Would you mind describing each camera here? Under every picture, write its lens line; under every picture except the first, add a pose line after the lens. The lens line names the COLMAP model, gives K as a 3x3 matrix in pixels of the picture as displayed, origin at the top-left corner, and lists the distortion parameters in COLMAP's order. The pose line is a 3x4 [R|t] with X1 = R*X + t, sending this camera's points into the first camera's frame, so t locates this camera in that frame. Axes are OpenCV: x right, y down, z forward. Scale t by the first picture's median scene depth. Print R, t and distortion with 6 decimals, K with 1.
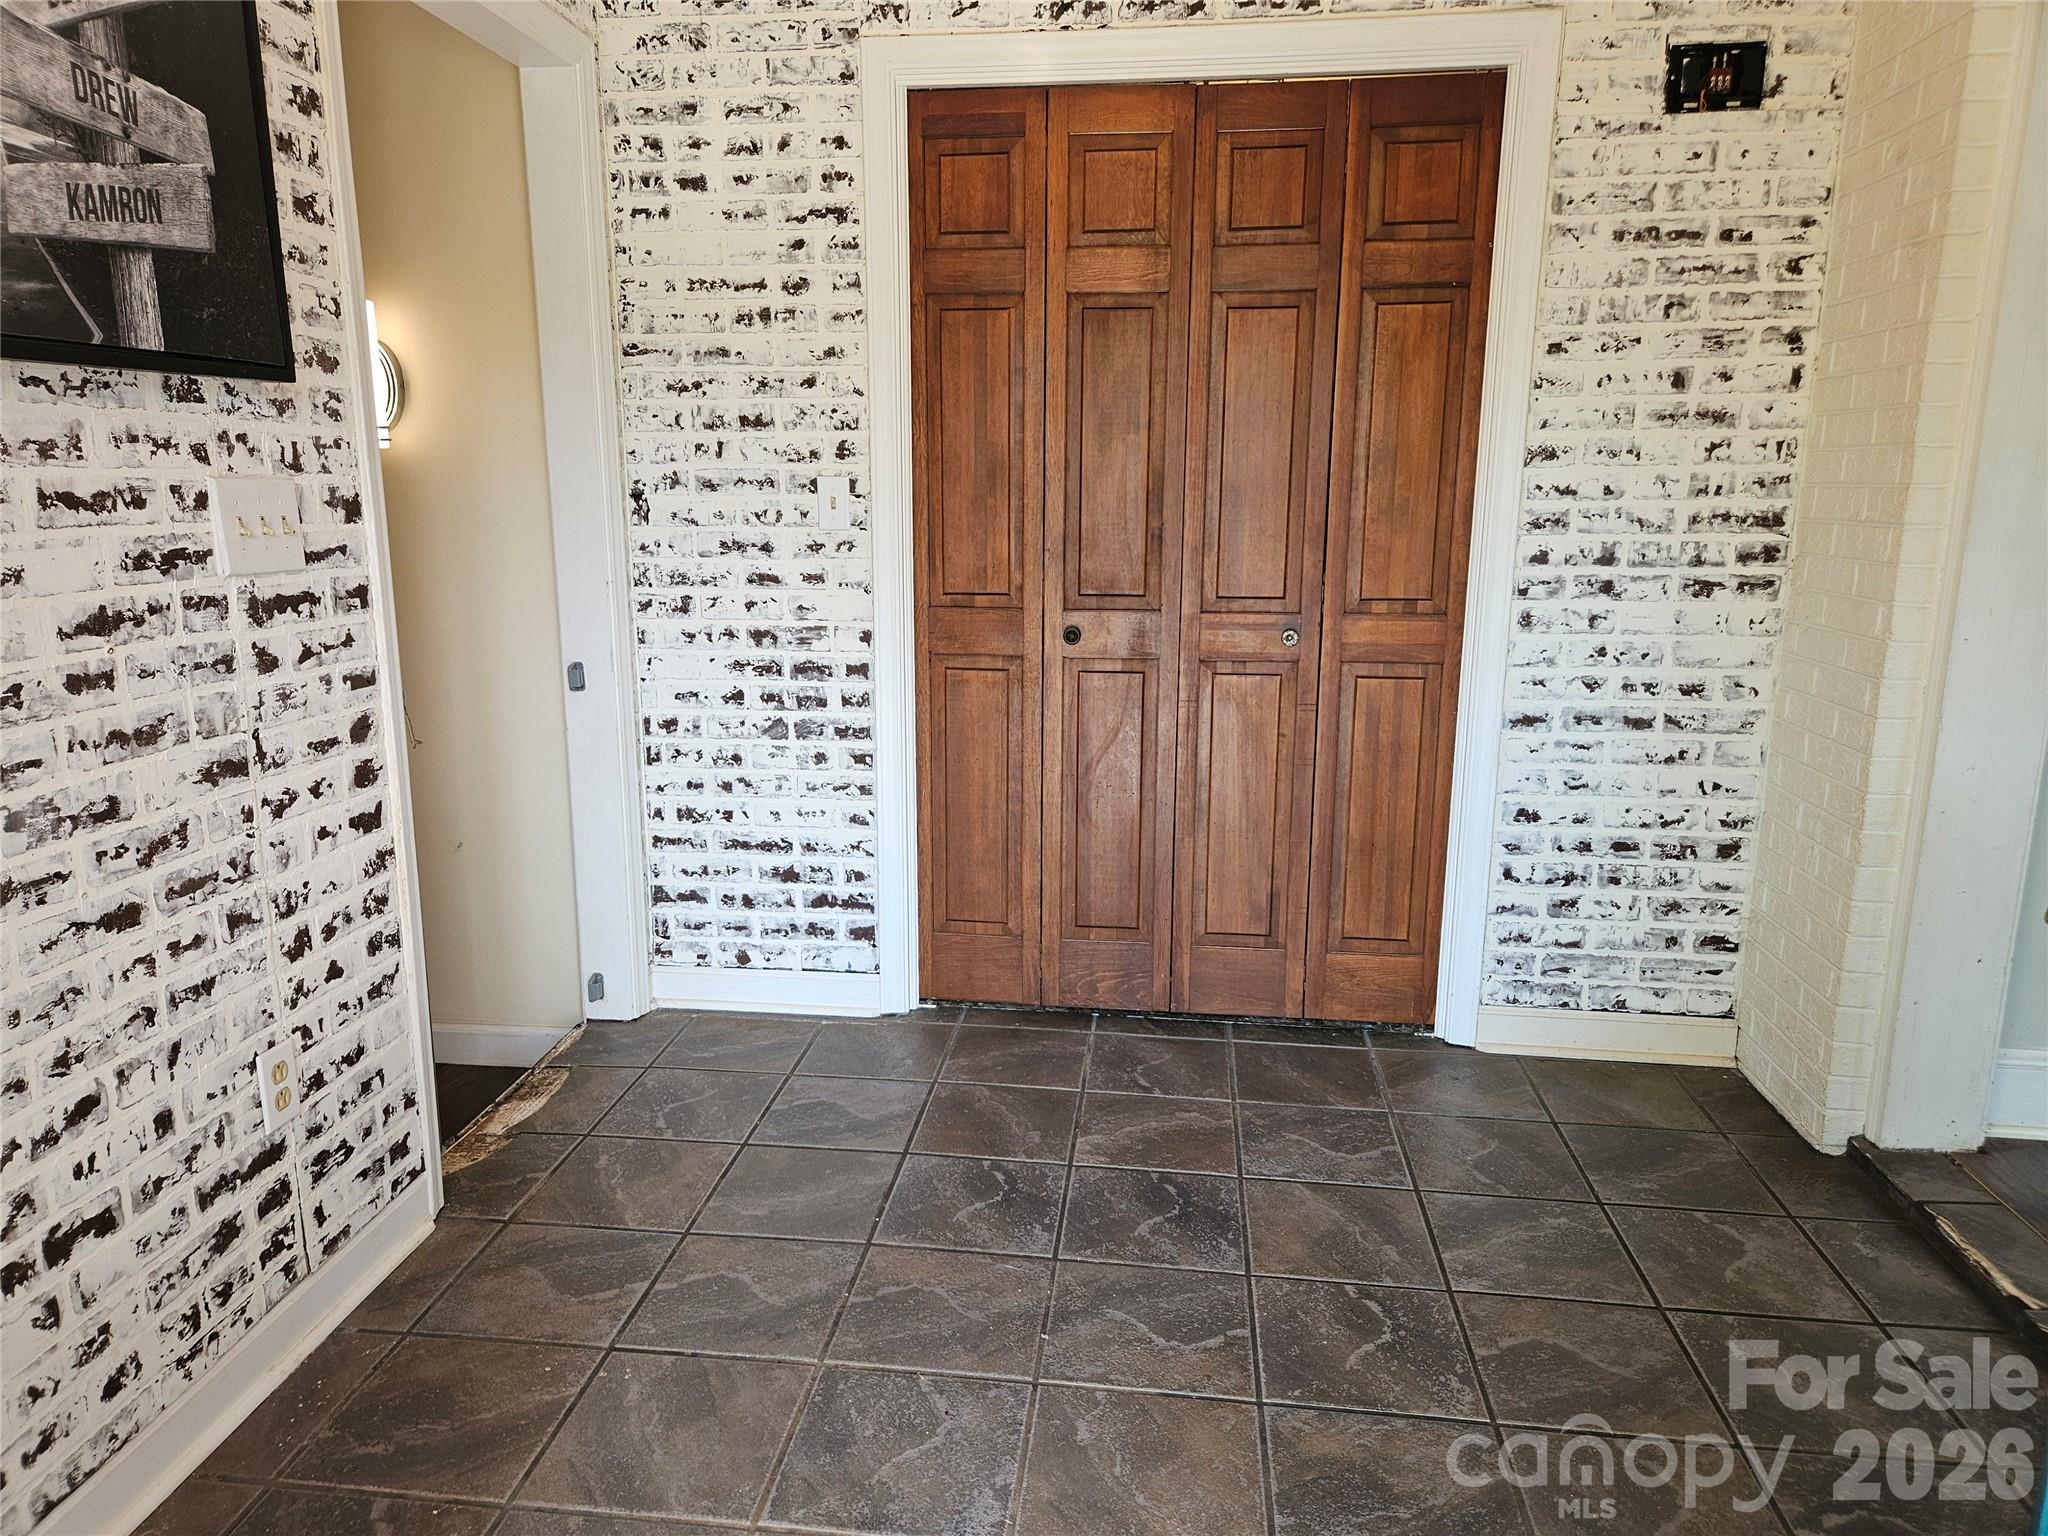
lens RADIAL K [[1357.9, 0, 1025.2], [0, 1357.9, 760.2], [0, 0, 1]] dist [0.050707, -0.025694]
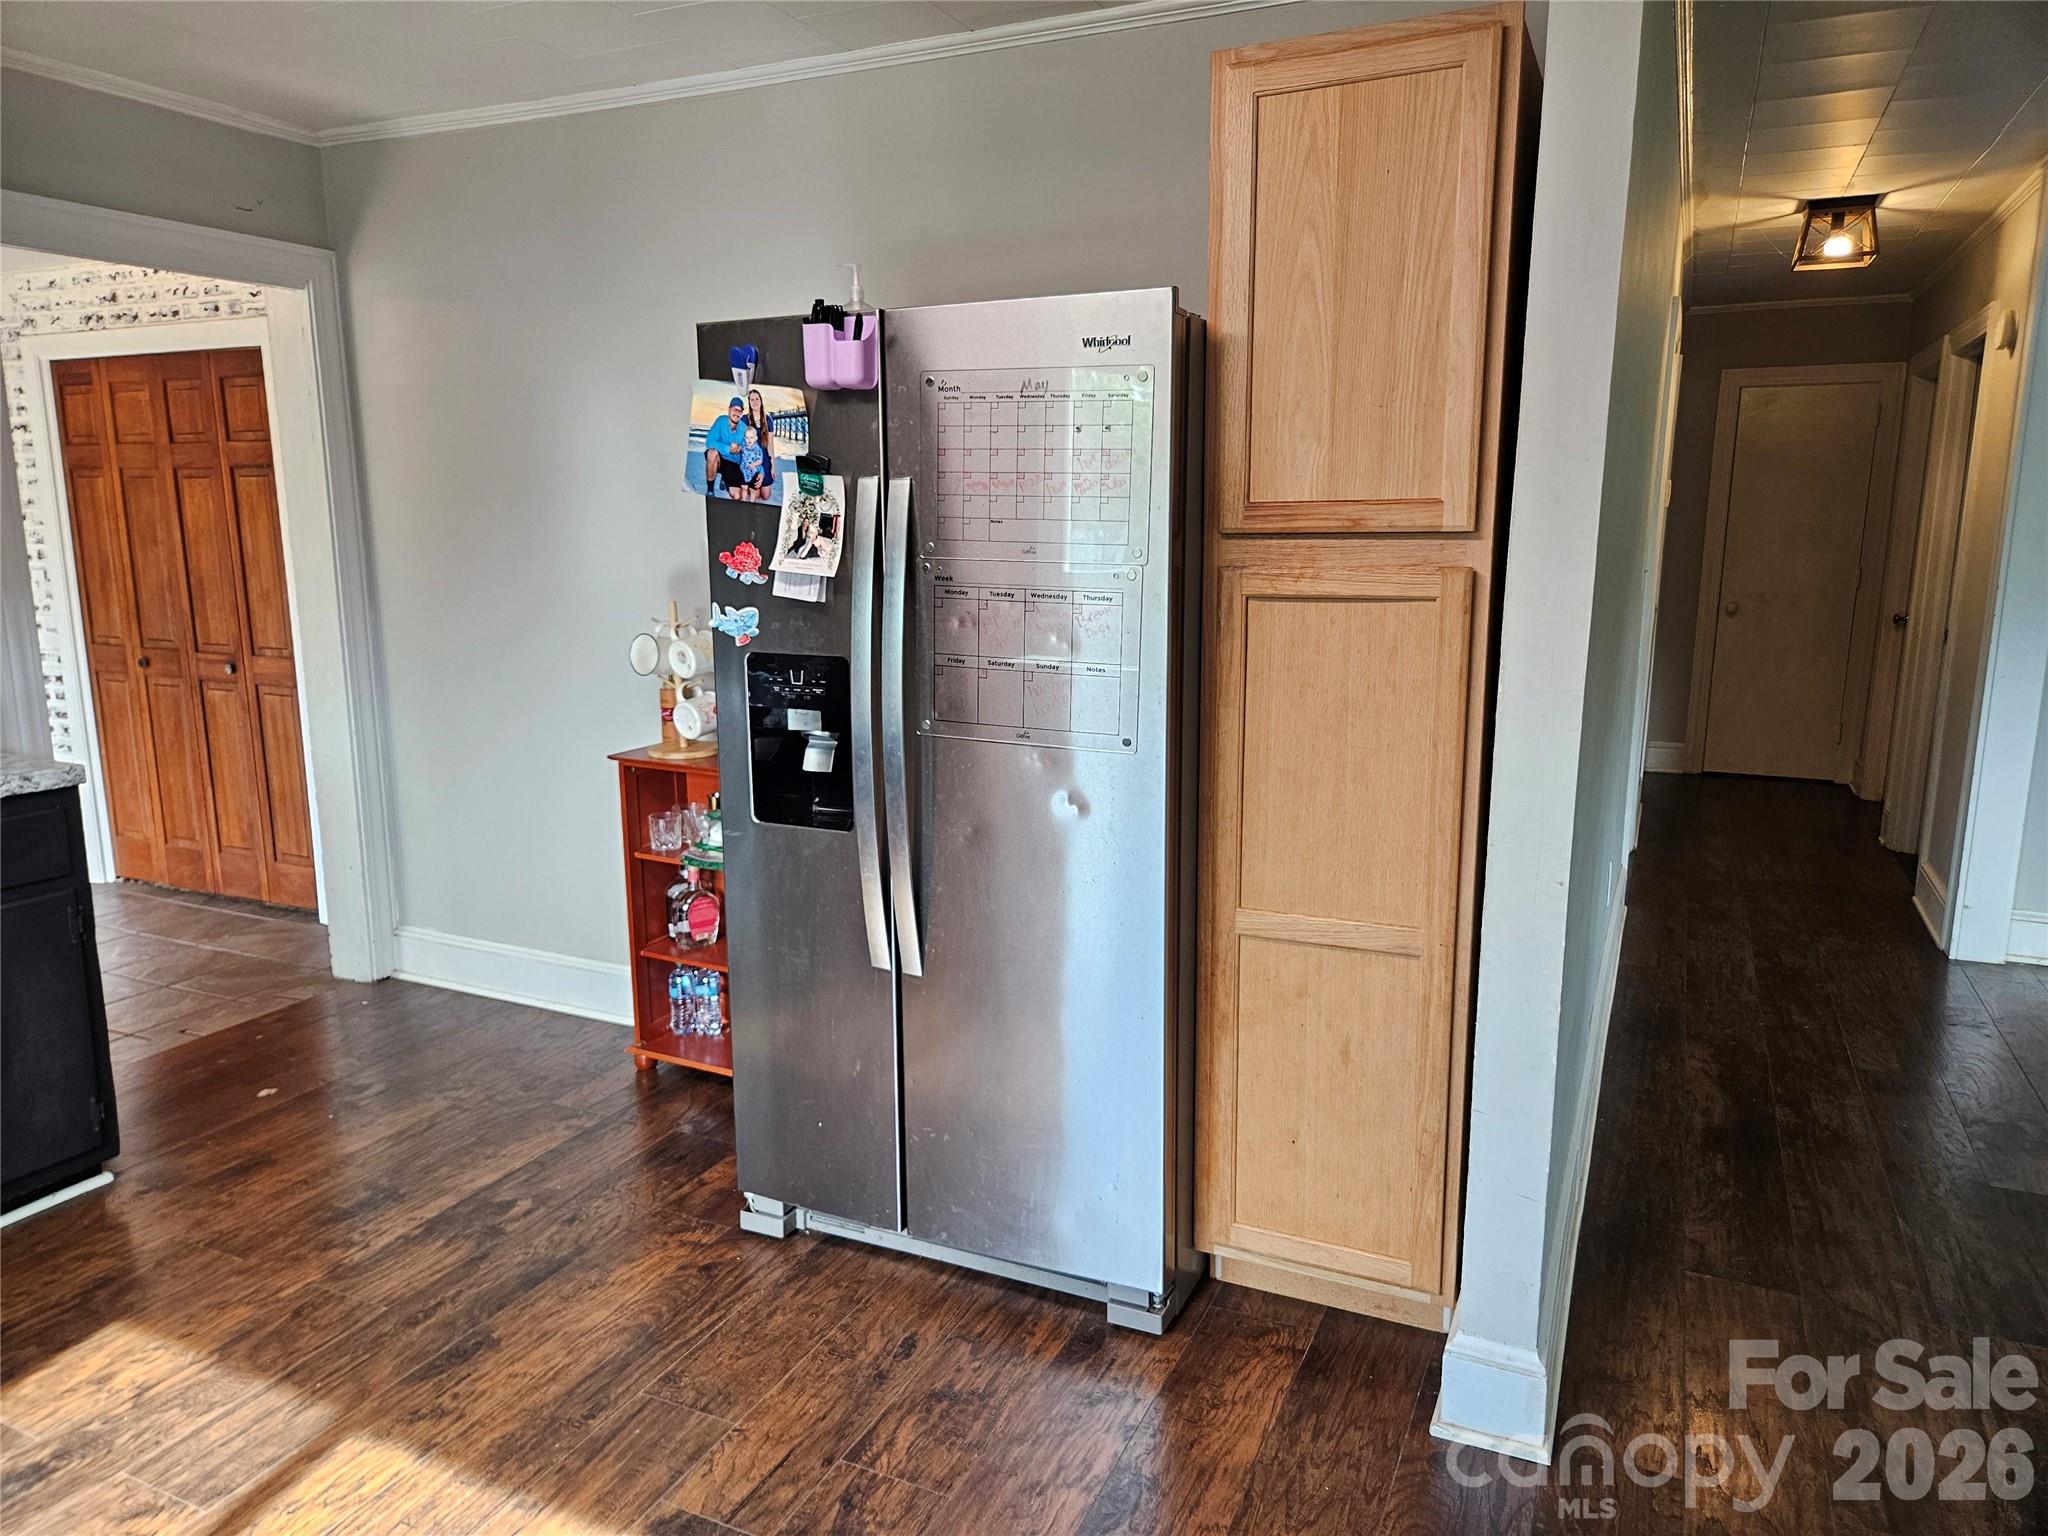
lens RADIAL K [[1357.9, 0, 1026.0], [0, 1357.9, 774.4], [0, 0, 1]] dist [0.050707, -0.025694]
pose [[0.946825, 0.058201, -0.316443, 1.685284], [-0.067655, 0.997529, -0.018963, 0.006428], [0.314557, 0.039363, 0.948422, -0.304489]]
